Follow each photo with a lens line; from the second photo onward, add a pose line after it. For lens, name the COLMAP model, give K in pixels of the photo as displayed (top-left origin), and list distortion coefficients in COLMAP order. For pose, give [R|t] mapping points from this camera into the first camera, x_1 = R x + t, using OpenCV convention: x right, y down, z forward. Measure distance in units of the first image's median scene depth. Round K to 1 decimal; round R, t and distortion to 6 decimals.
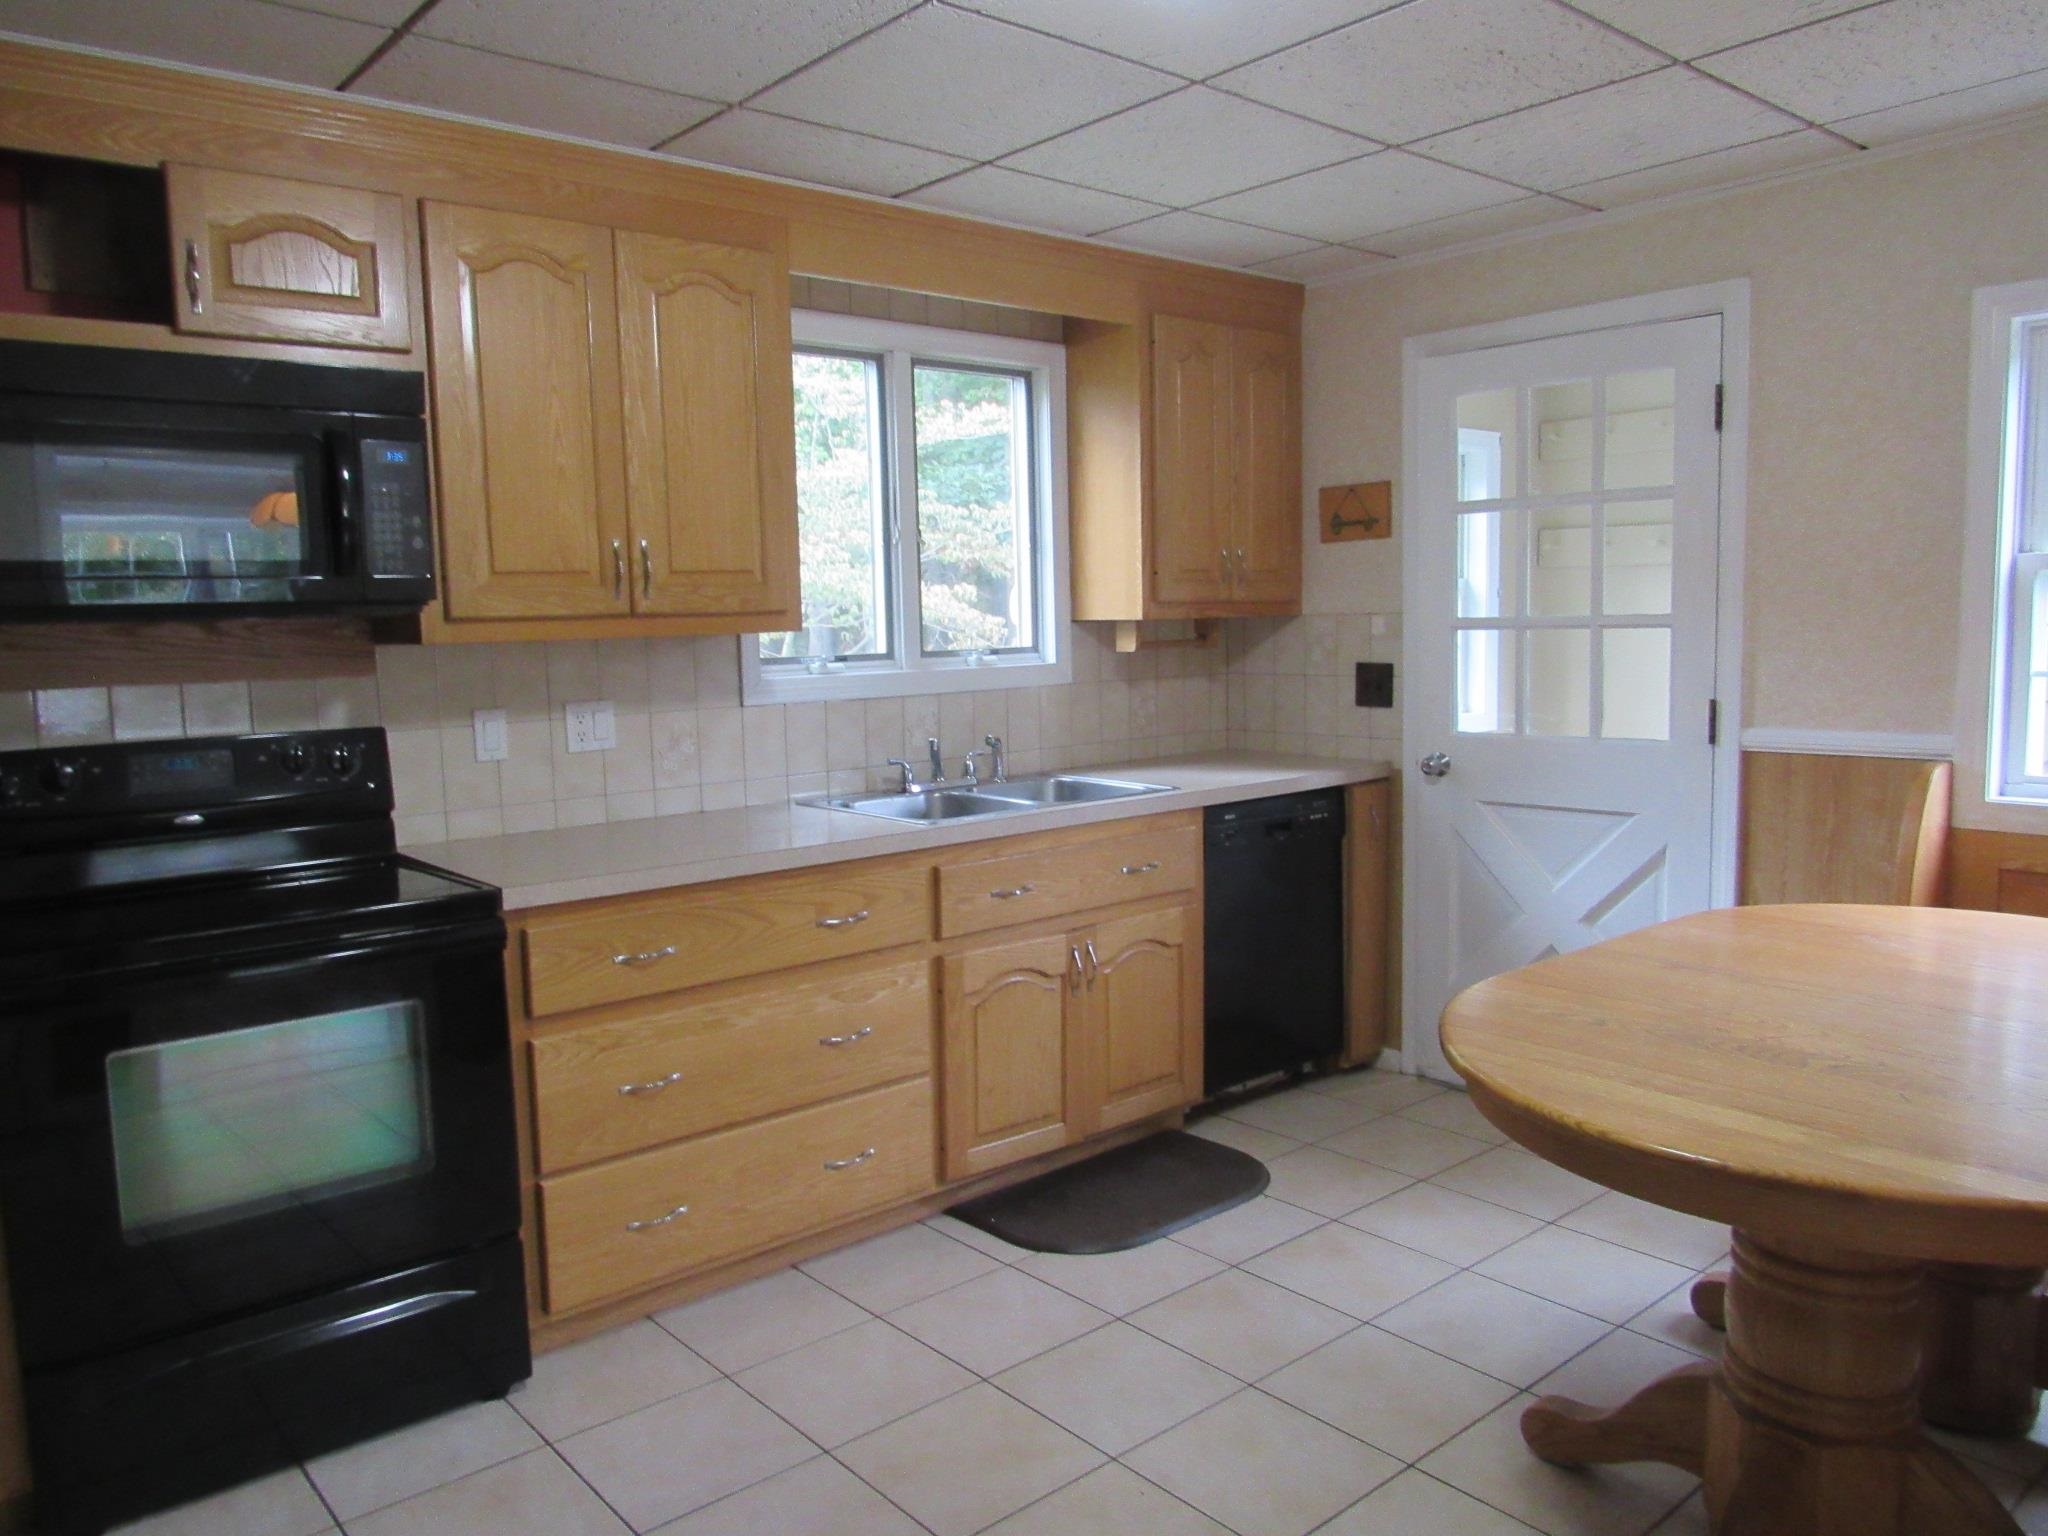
lens RADIAL K [[1460.6, 0, 1028.3], [0, 1460.6, 769.0], [0, 0, 1]] dist [-0.031127, 0.009841]
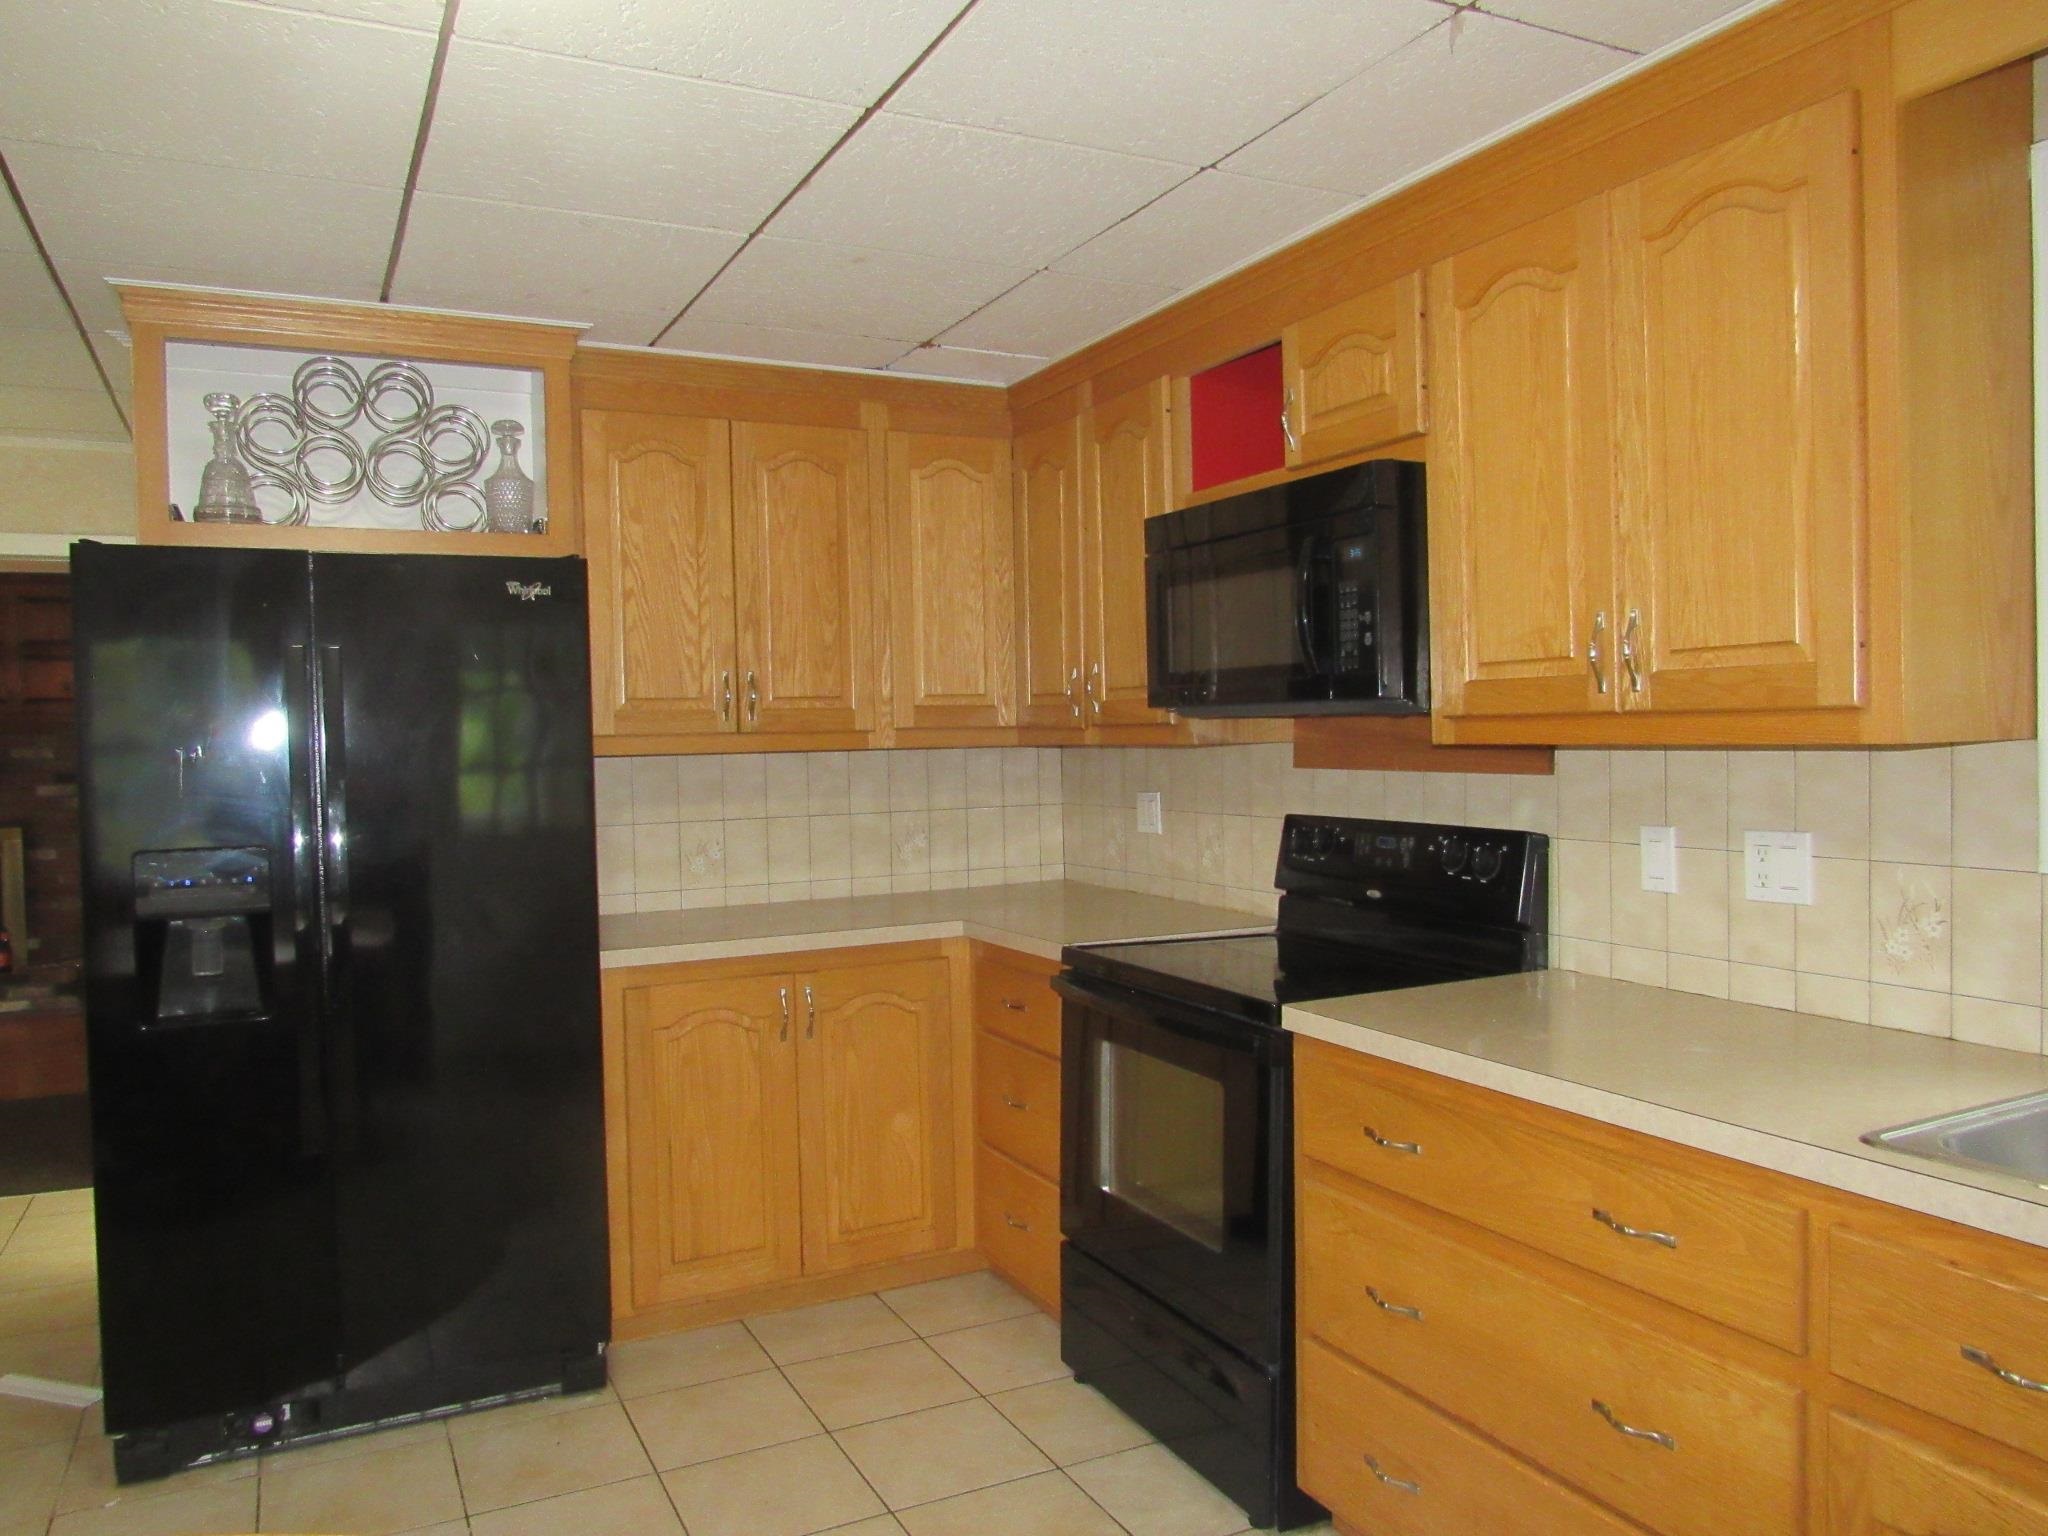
lens RADIAL K [[1460.6, 0, 1016.9], [0, 1460.6, 770.6], [0, 0, 1]] dist [-0.031127, 0.009841]
pose [[-0.239979, 0.054124, -0.969268, 0.479992], [-0.078468, 0.994096, 0.074938, -0.103884], [0.967602, 0.094040, -0.234315, 0.850535]]
